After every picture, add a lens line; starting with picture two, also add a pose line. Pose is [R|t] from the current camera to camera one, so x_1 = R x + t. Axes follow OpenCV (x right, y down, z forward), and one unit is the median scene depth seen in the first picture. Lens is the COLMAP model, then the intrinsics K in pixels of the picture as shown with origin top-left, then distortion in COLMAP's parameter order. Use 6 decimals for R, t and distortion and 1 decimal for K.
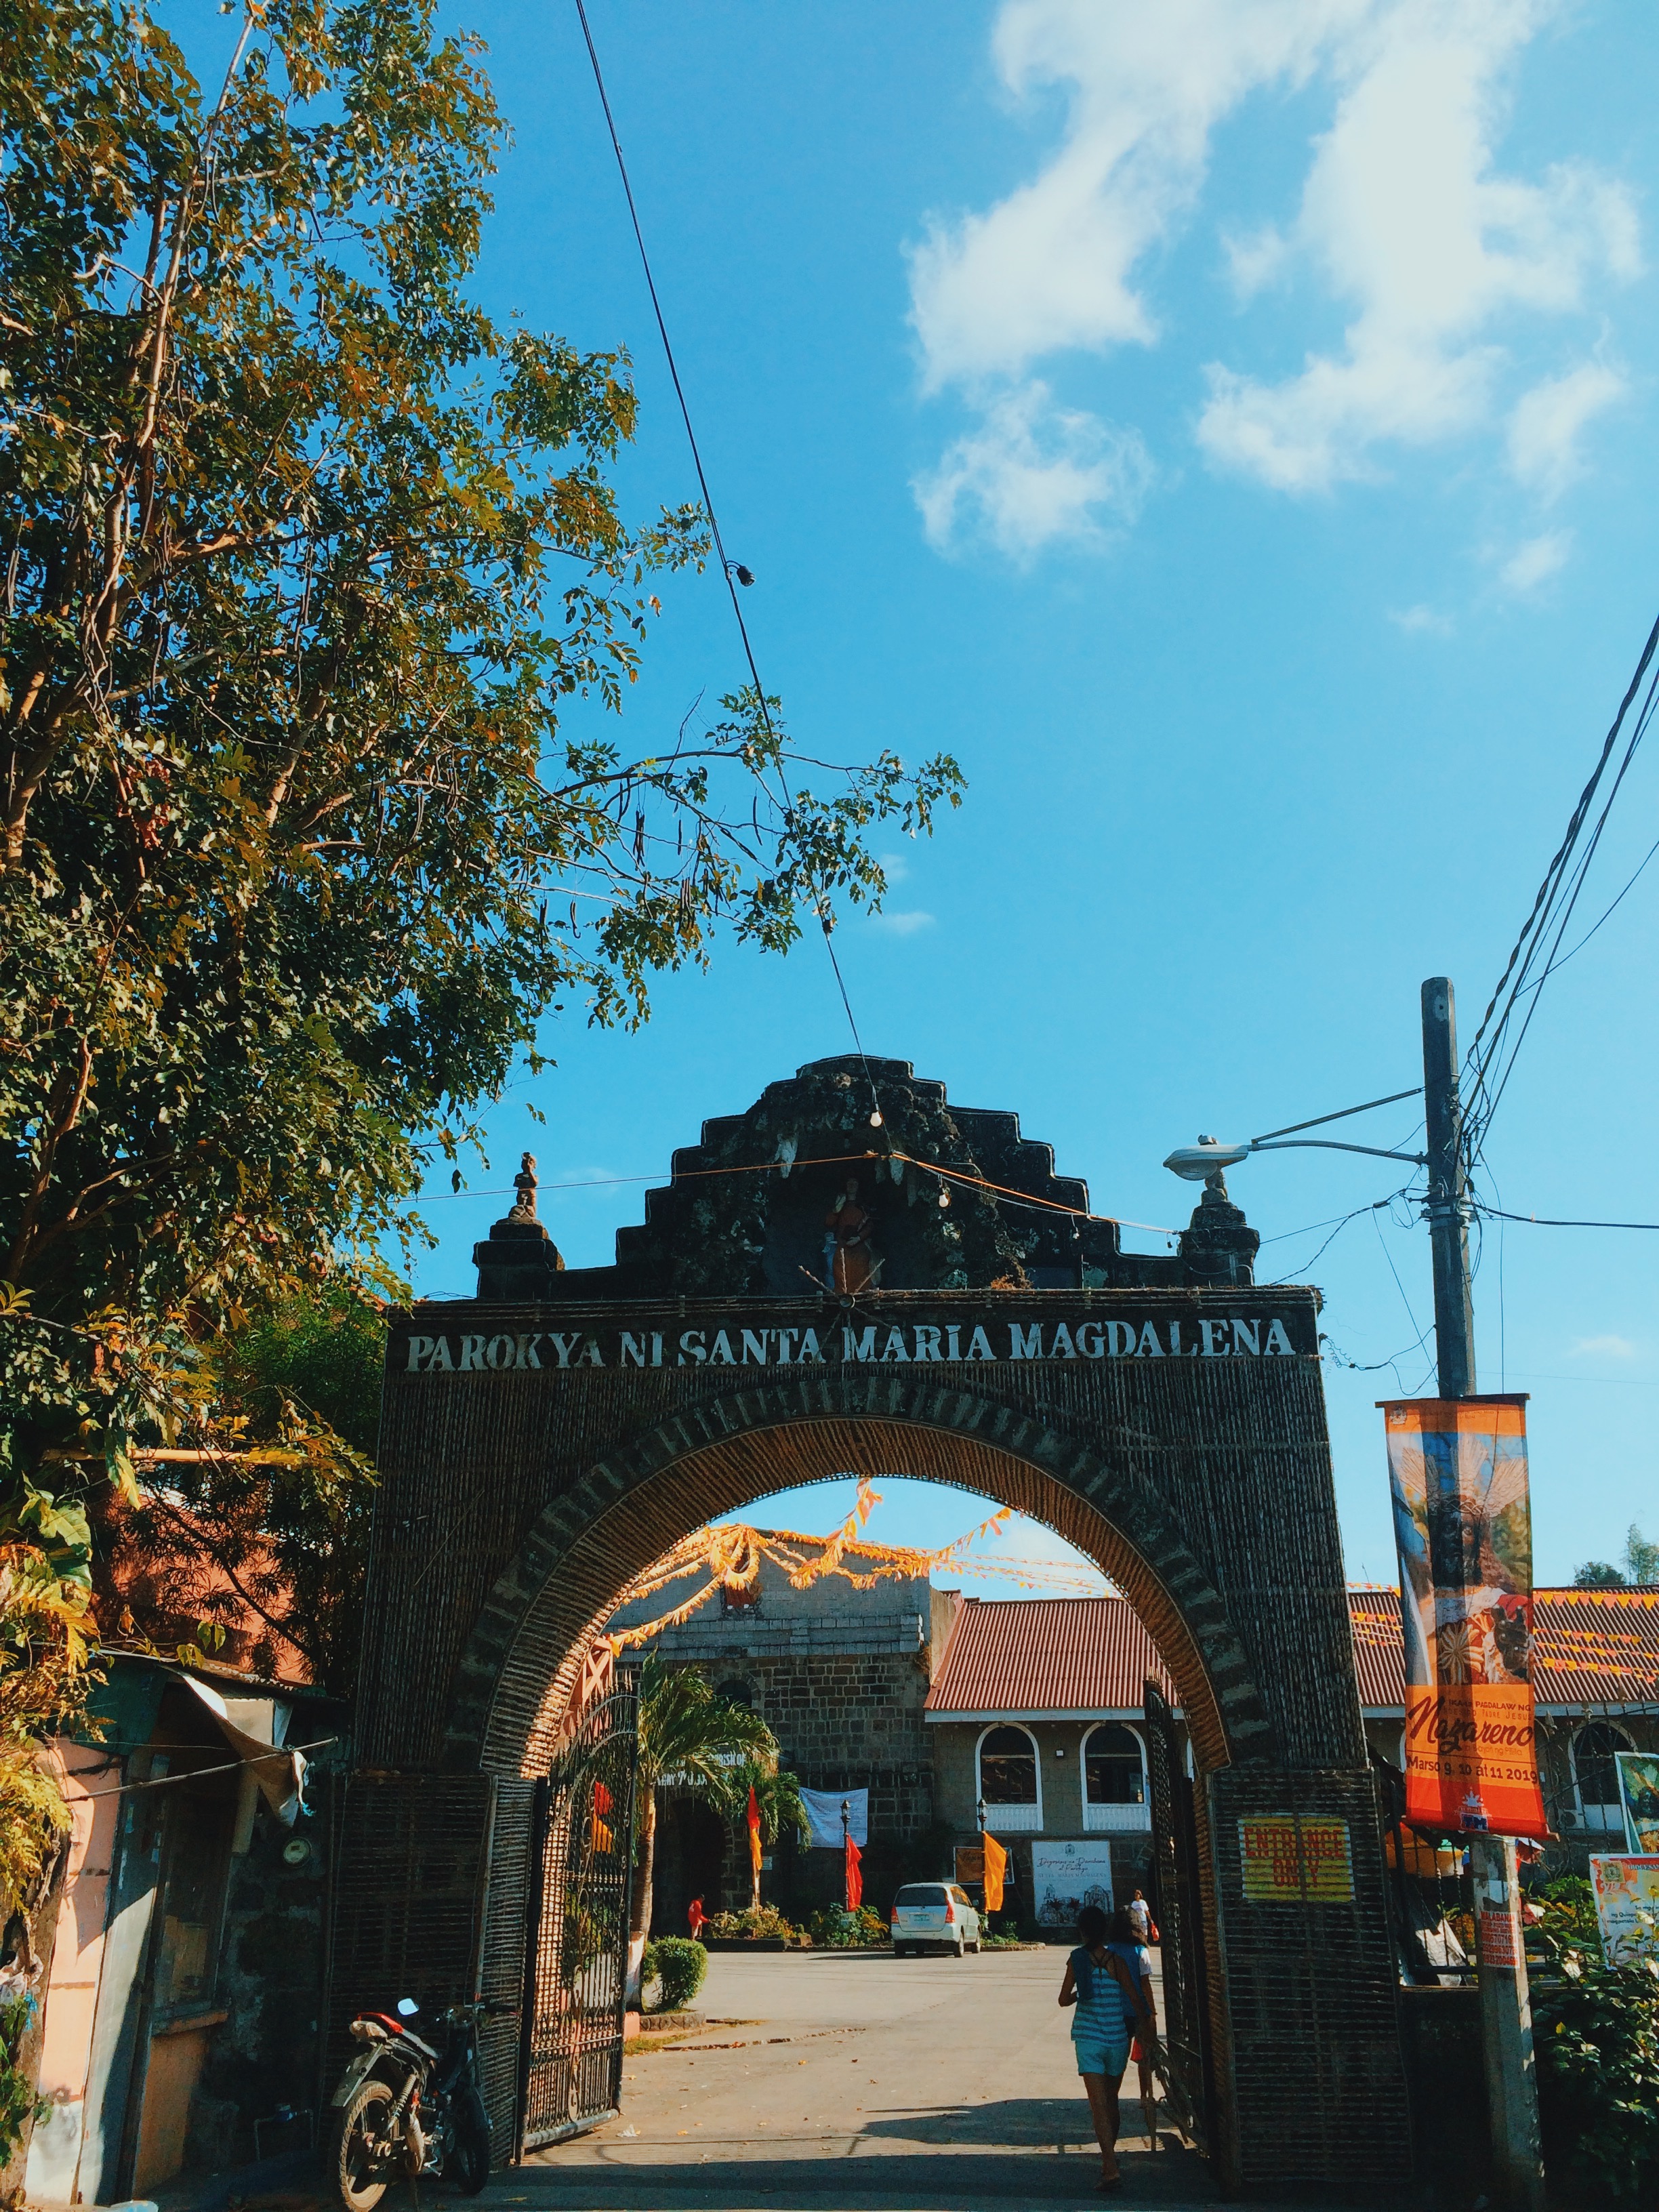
lens RADIAL K [[1901.5, 0, 822.7], [0, 1901.5, 1103.9], [0, 0, 1]] dist [0.096702, 0.001426]
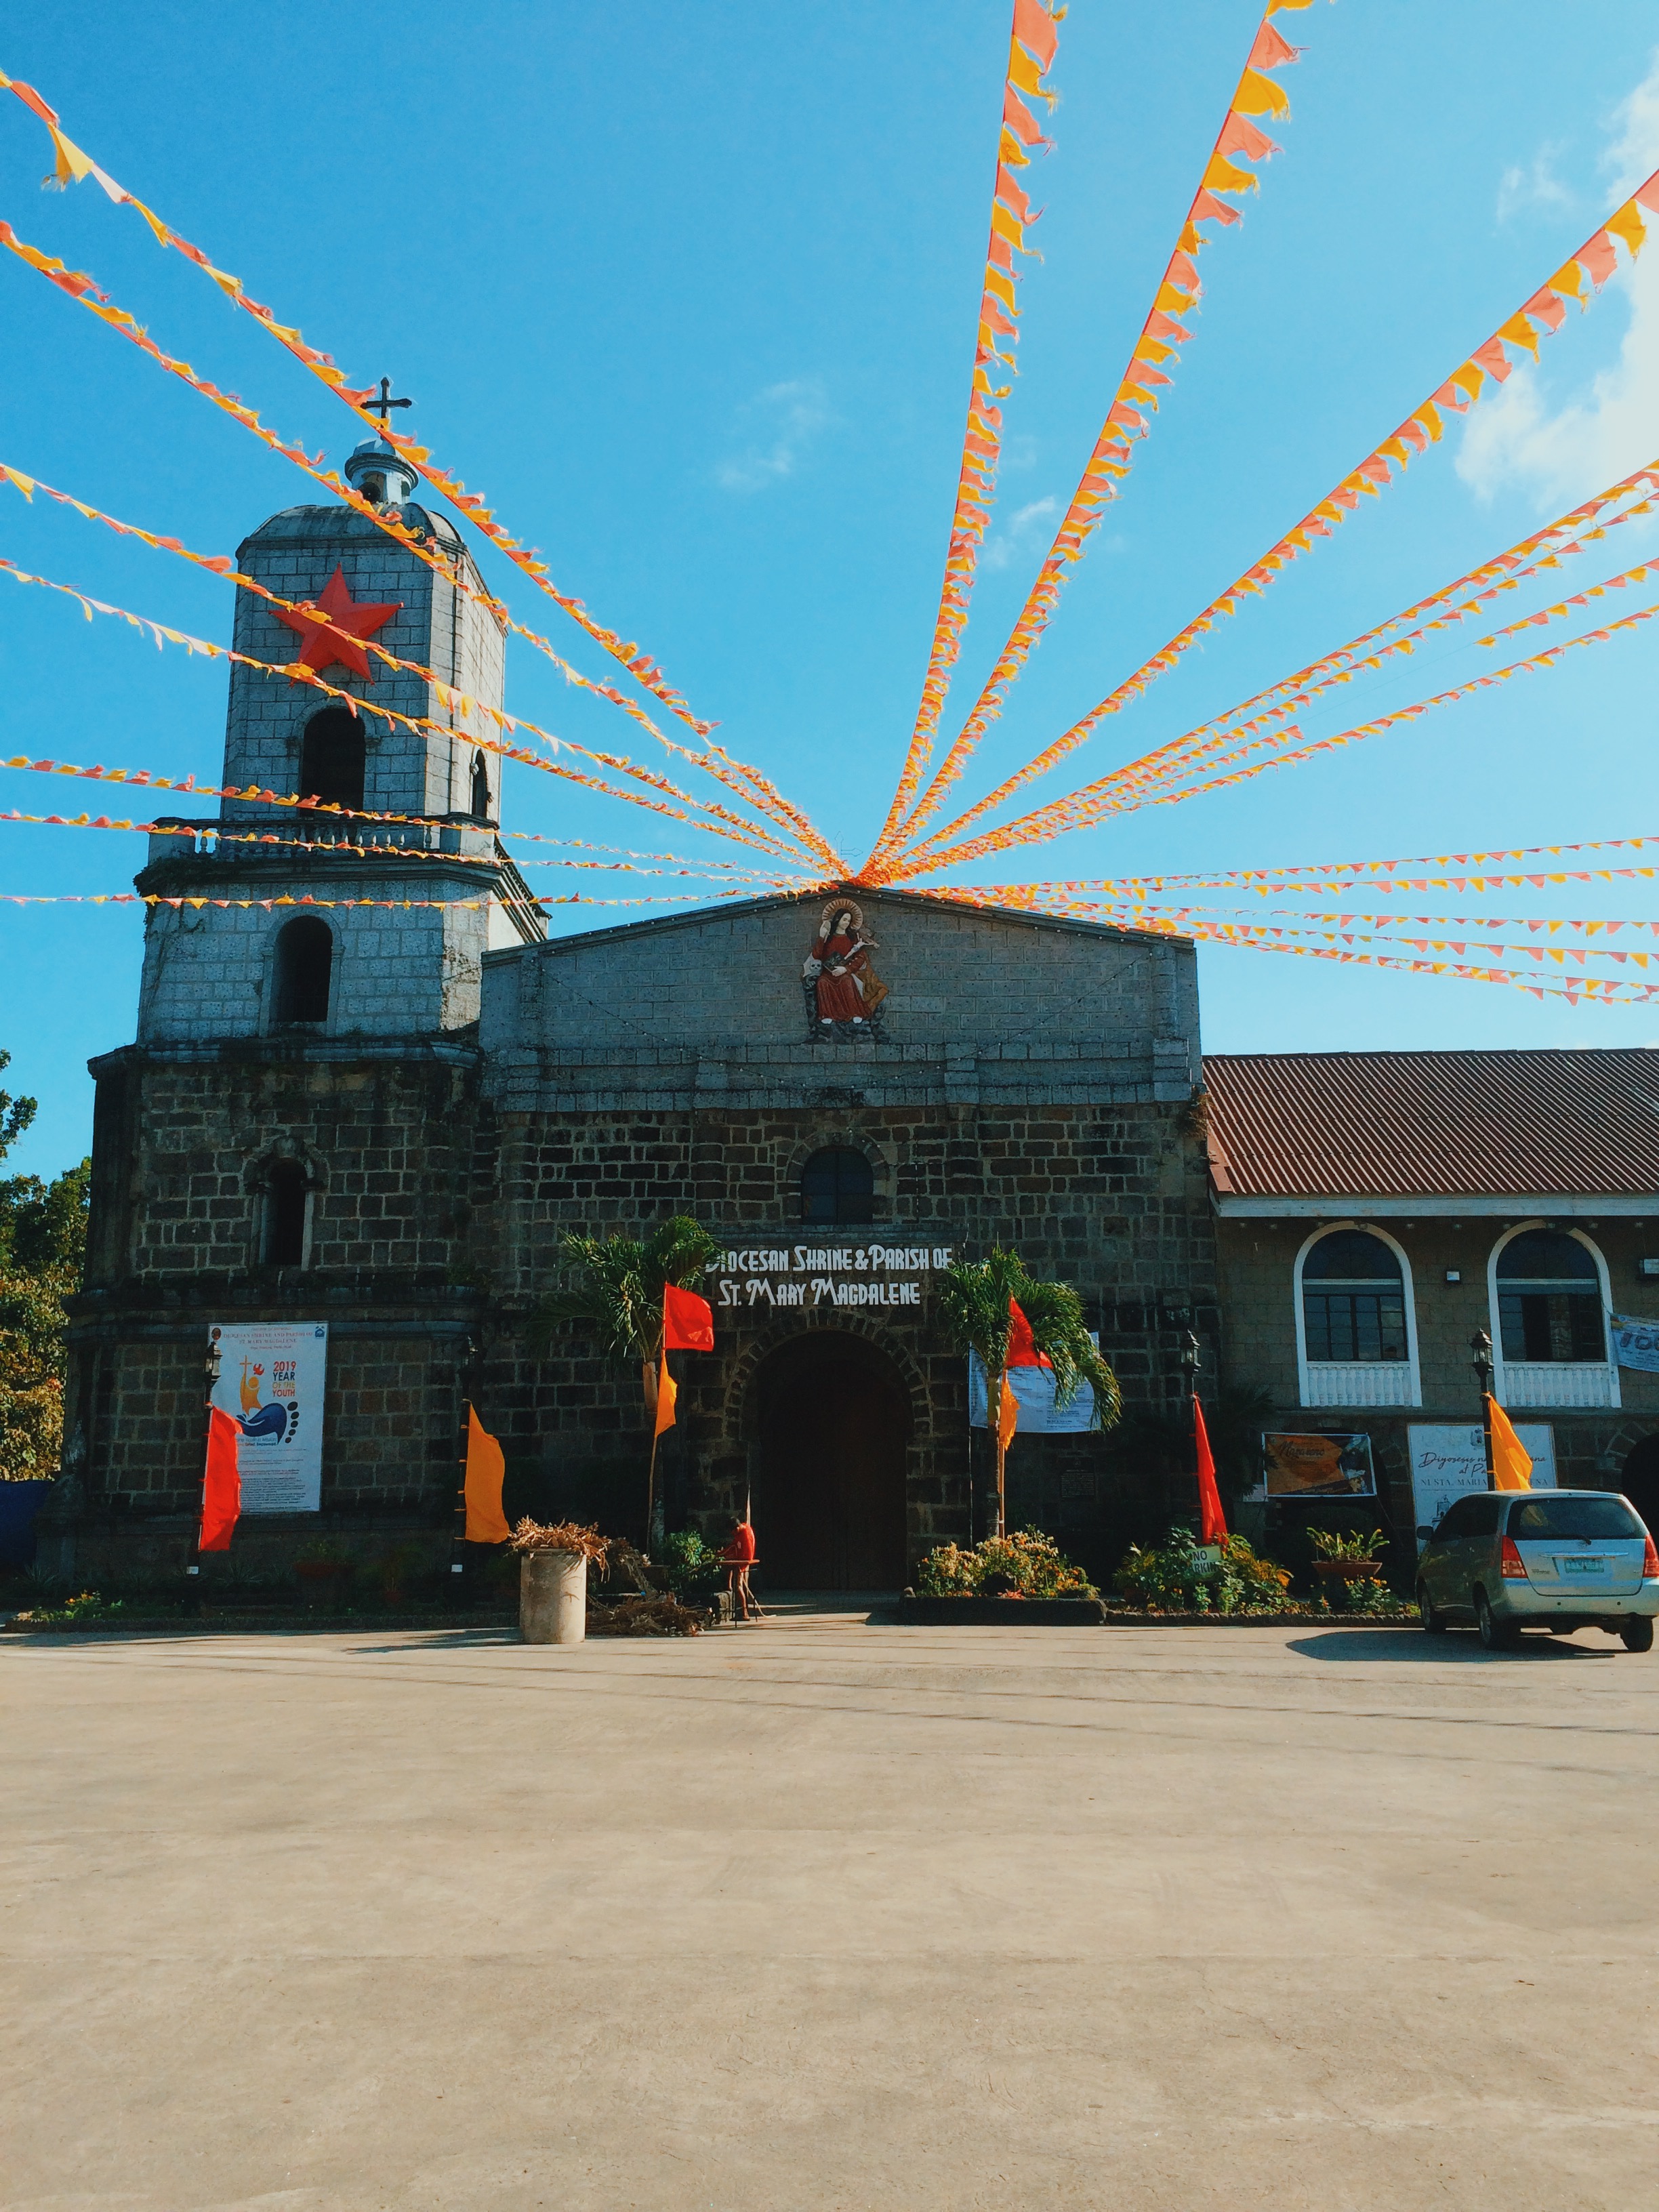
lens RADIAL K [[1901.5, 0, 835.5], [0, 1901.5, 1104.9], [0, 0, 1]] dist [0.096702, 0.001426]
pose [[0.985799, 0.035306, 0.164176, -0.136896], [-0.063460, 0.983475, 0.169555, 0.199950], [-0.155477, -0.177565, 0.971750, 0.485015]]
